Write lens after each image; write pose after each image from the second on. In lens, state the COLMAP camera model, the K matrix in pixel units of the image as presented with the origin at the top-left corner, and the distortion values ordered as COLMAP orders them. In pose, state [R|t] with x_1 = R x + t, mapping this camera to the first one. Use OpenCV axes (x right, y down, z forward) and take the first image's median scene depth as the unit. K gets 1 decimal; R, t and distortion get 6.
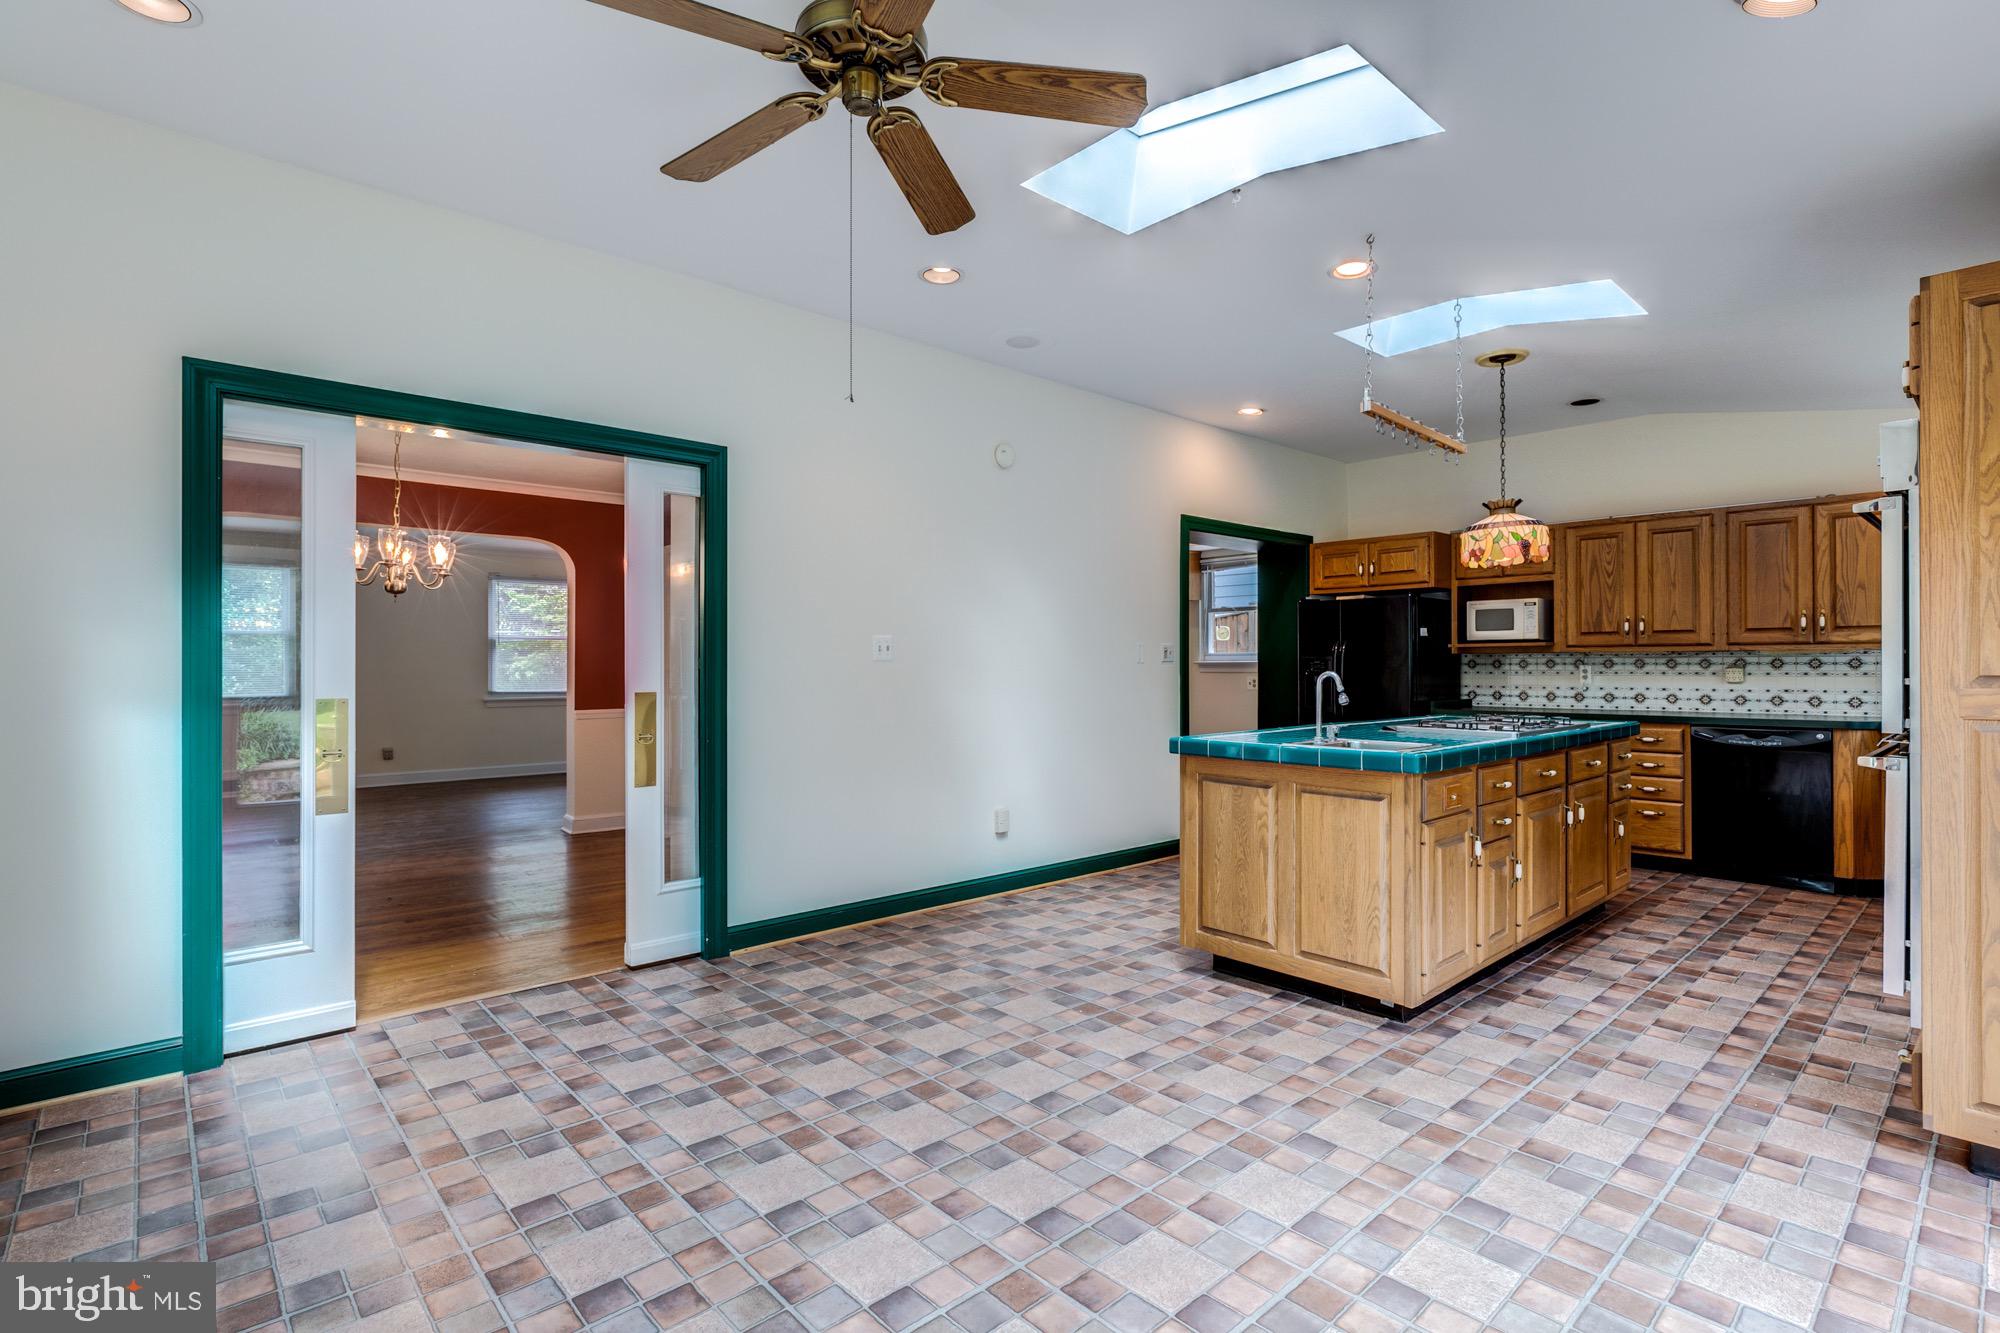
lens RADIAL K [[947.6, 0, 993.9], [0, 947.6, 662.9], [0, 0, 1]] dist [-0.001204, -0.000066]
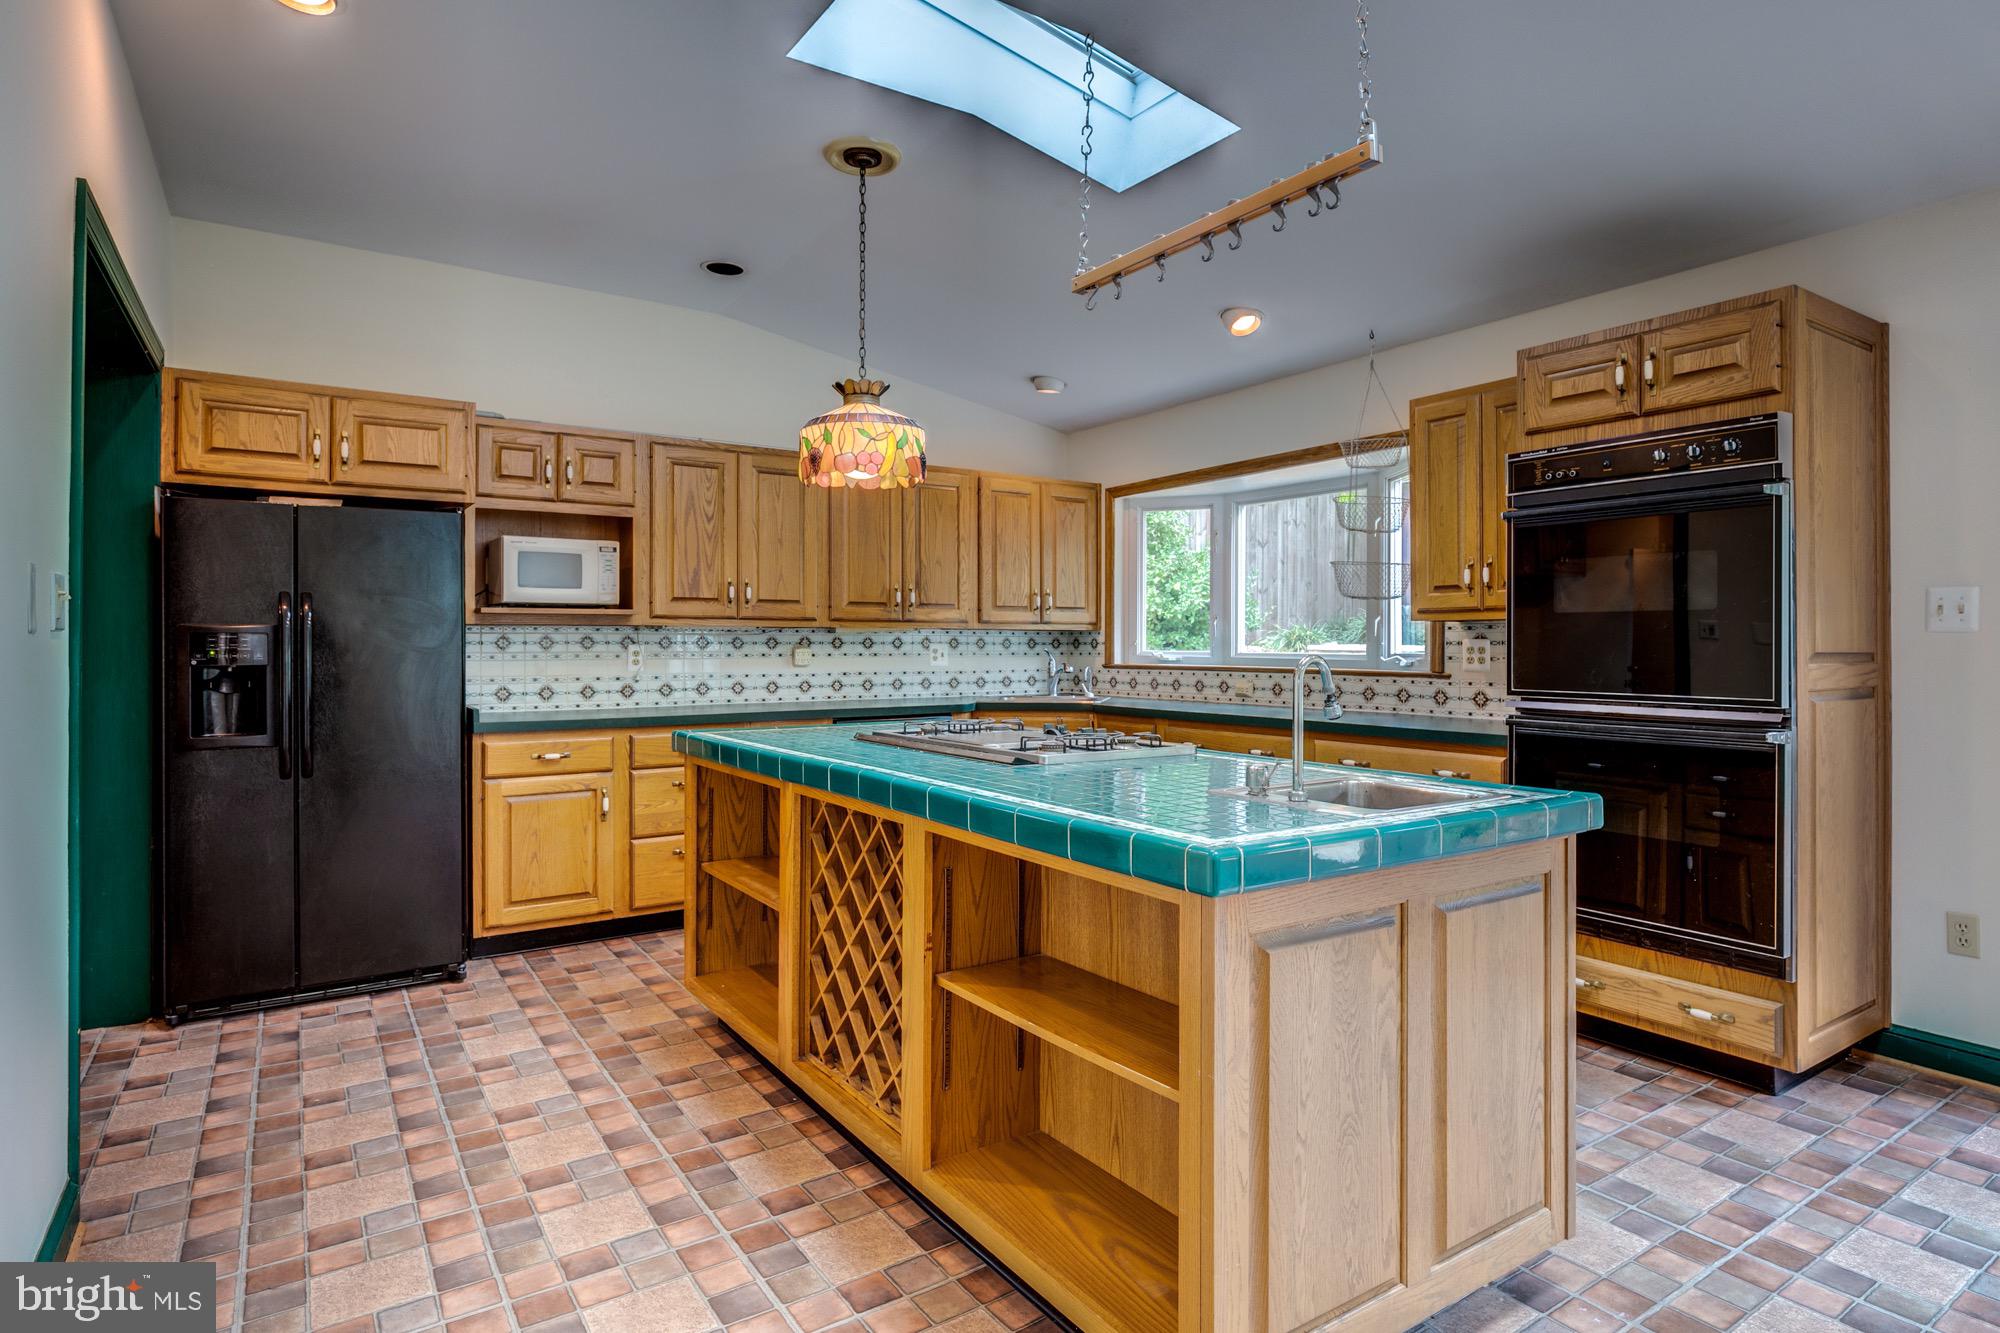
lens RADIAL K [[1076.7, 0, 1032.9], [0, 1076.7, 637.3], [0, 0, 1]] dist [-0.002775, 0.000853]
pose [[0.123741, 0.009117, 0.992273, -0.201775], [-0.002326, 0.999958, -0.008898, 0.005397], [-0.992312, -0.001207, 0.123757, 1.004312]]
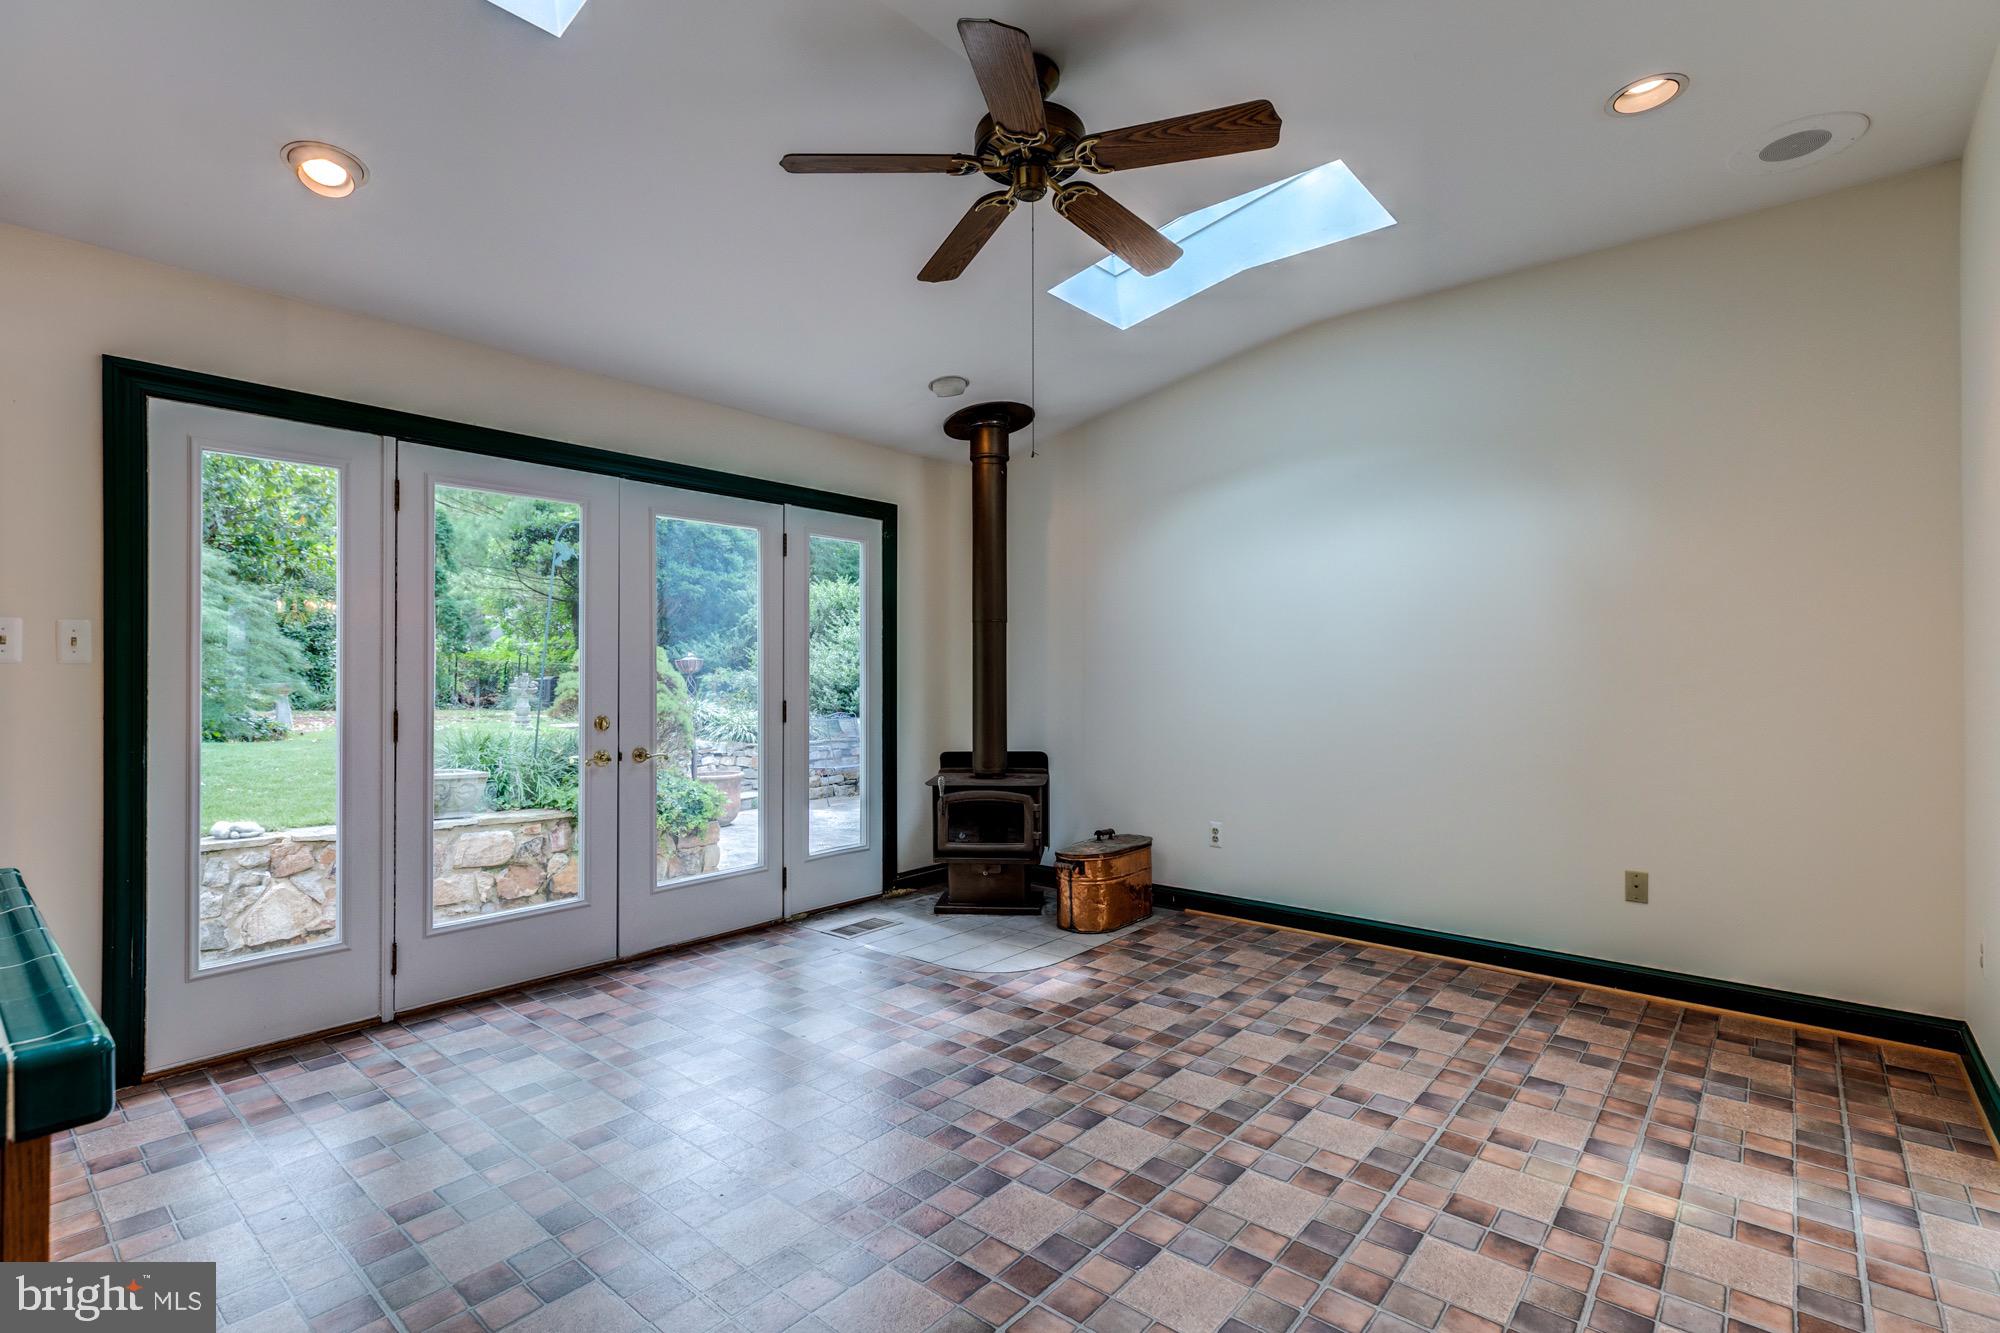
lens RADIAL K [[916.0, 0, 1011.5], [0, 916.0, 669.5], [0, 0, 1]] dist [0.003033, -0.000224]
pose [[-0.990317, 0.003971, -0.138768, 0.023478], [0.005386, 0.999937, -0.009822, 0.008619], [0.138721, -0.010474, -0.990276, 1.186482]]
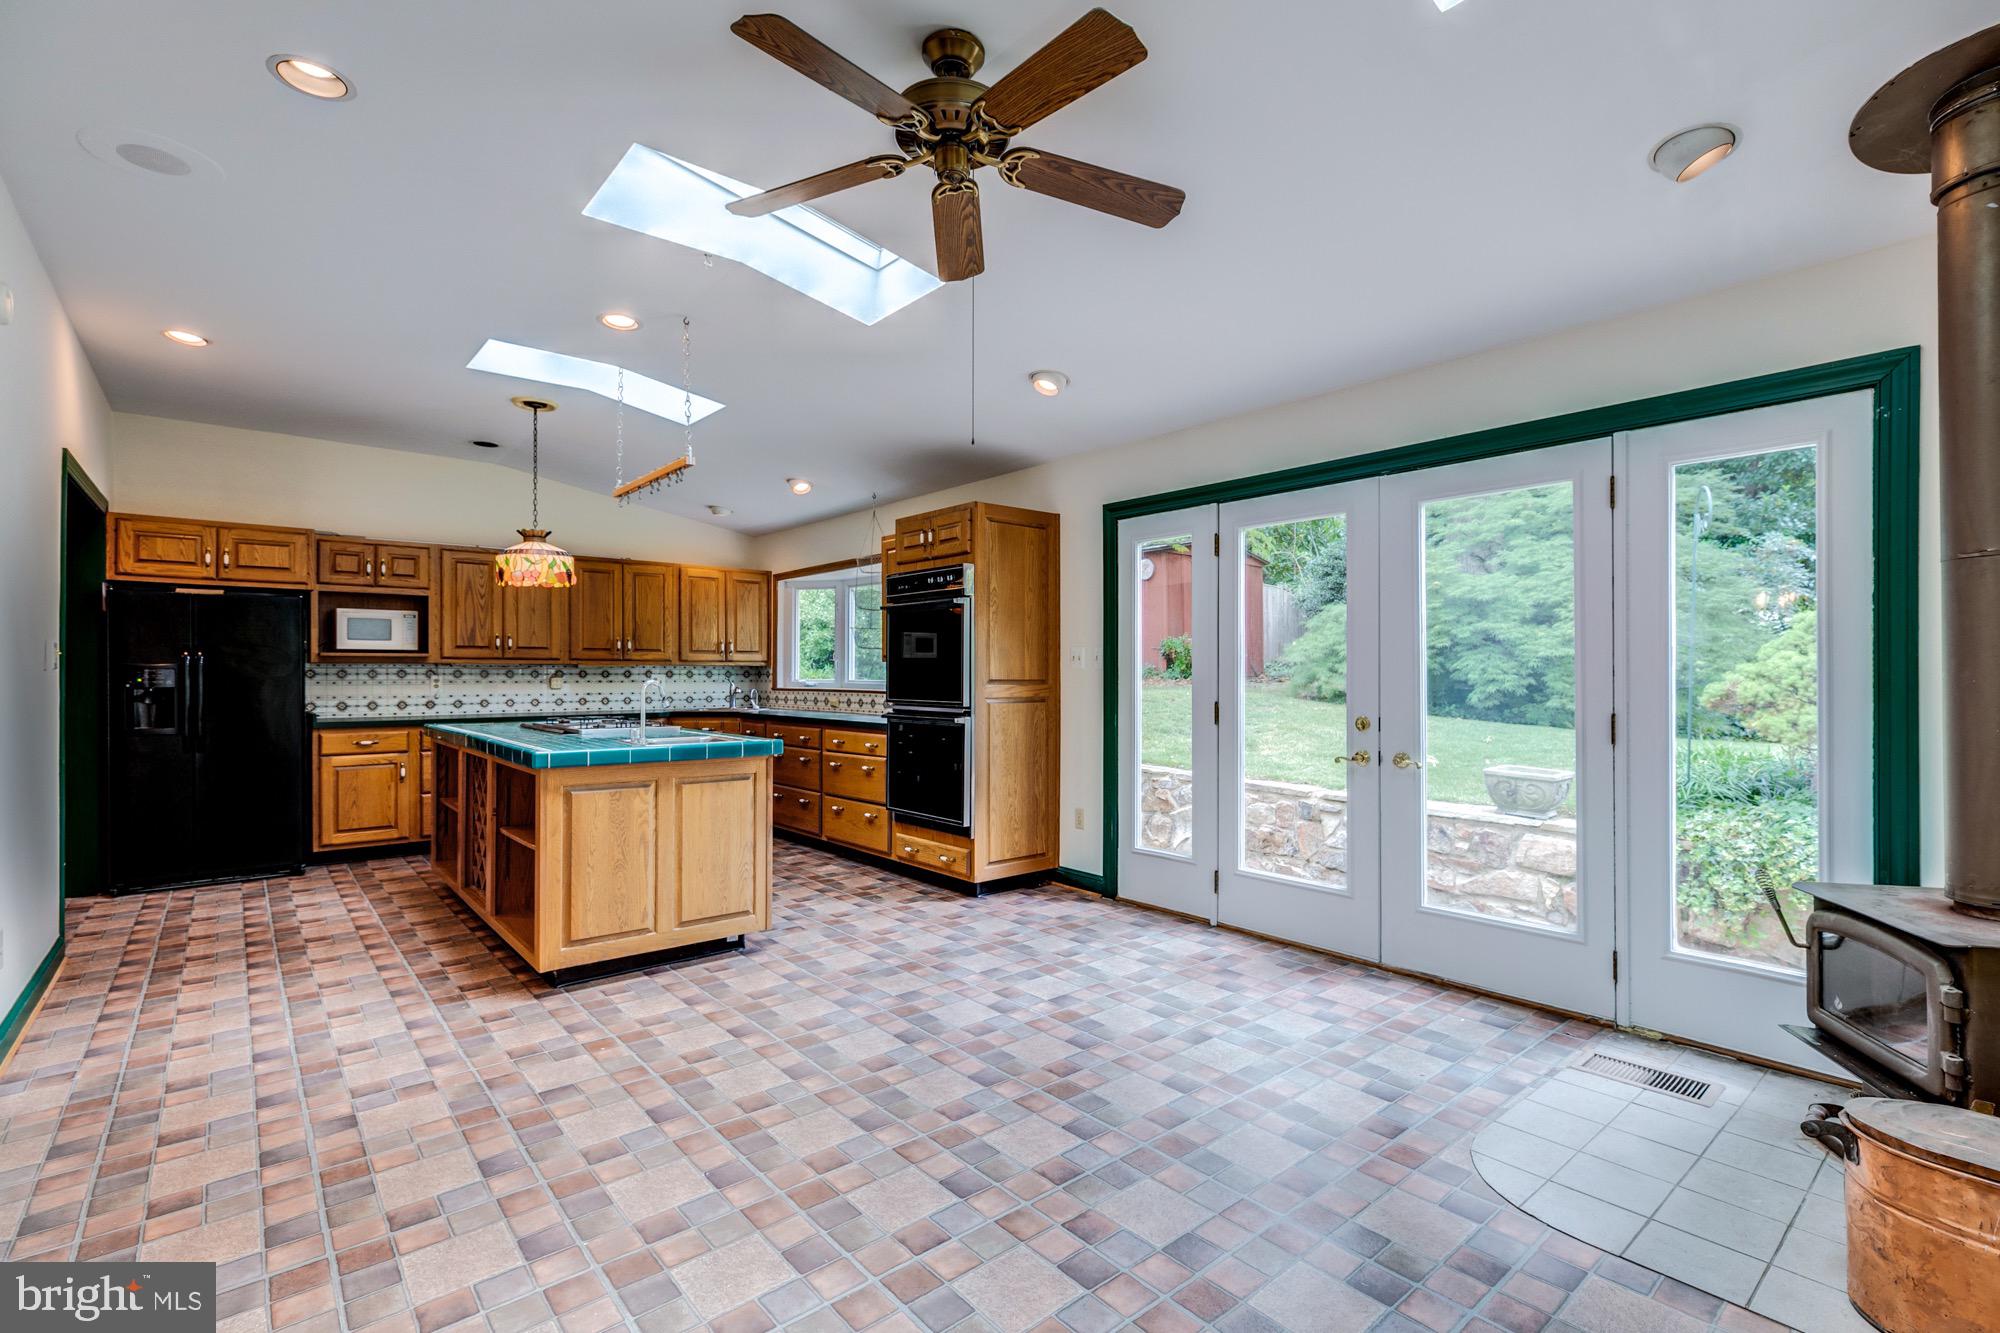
lens RADIAL K [[916.0, 0, 1011.5], [0, 916.0, 669.5], [0, 0, 1]] dist [0.003033, -0.000224]
pose [[0.024171, 0.008125, 0.999675, -0.689072], [-0.002553, 0.999964, -0.008065, 0.004288], [-0.999705, -0.002357, 0.024191, 0.505754]]
